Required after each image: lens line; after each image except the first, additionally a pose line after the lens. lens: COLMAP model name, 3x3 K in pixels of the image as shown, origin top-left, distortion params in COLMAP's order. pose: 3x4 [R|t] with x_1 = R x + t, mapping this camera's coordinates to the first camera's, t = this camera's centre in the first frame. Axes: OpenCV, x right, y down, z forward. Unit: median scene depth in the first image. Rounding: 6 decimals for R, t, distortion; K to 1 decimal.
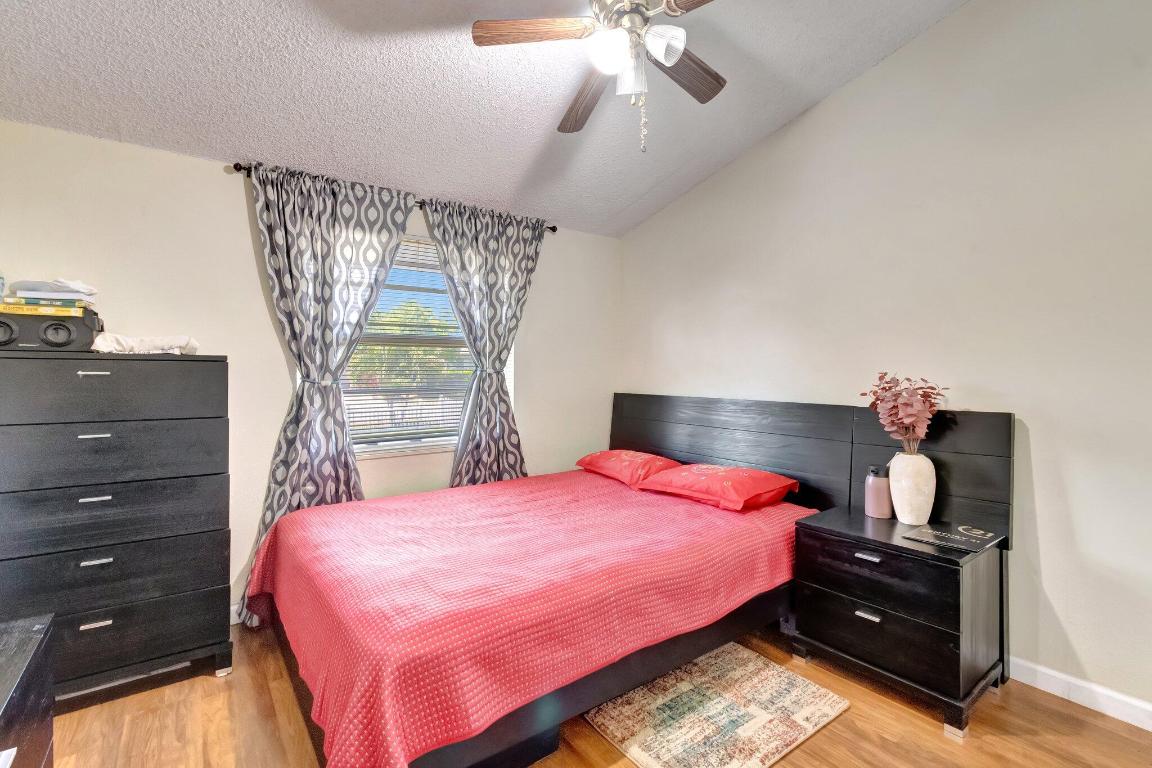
lens RADIAL K [[520.9, 0, 568.7], [0, 520.9, 373.7], [0, 0, 1]] dist [0.003843, 0.000331]
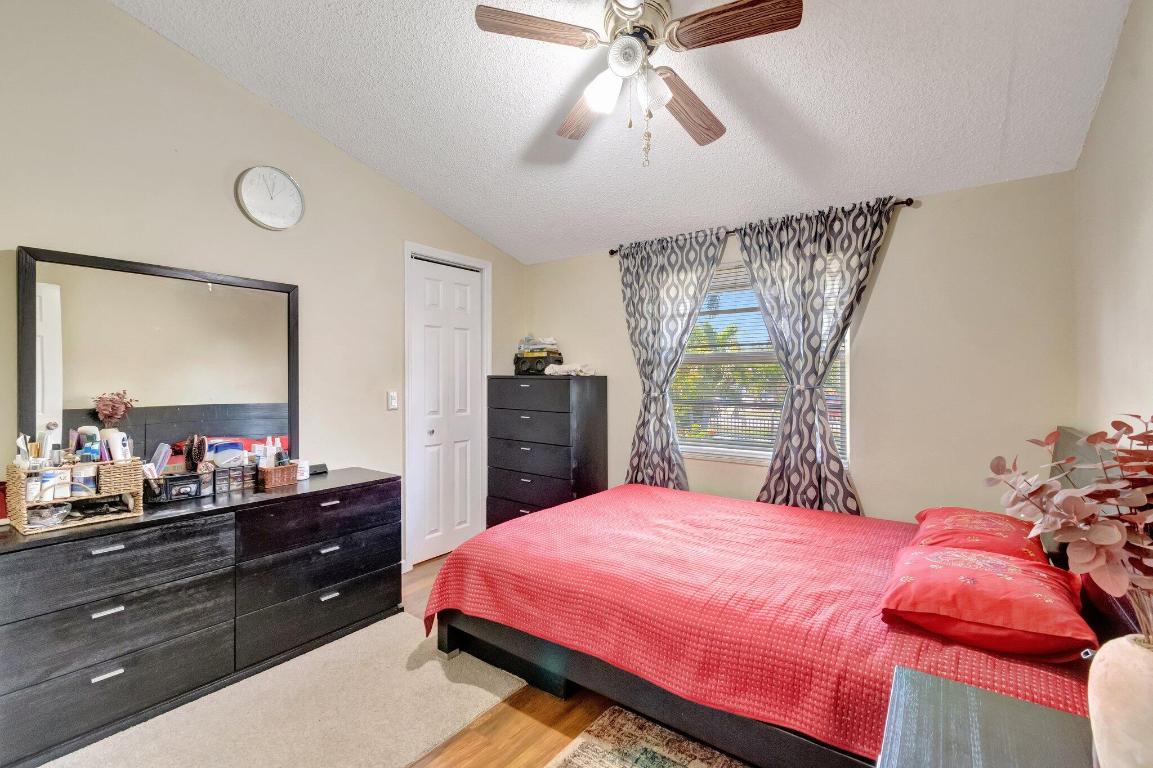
lens RADIAL K [[500.8, 0, 576.5], [0, 500.8, 384.0], [0, 0, 1]] dist [-0.001666, 0.000025]
pose [[0.308908, 0.010611, -0.951033, 0.662653], [-0.010374, 0.999916, 0.007786, -0.016082], [0.951035, 0.007461, 0.308992, 0.401137]]
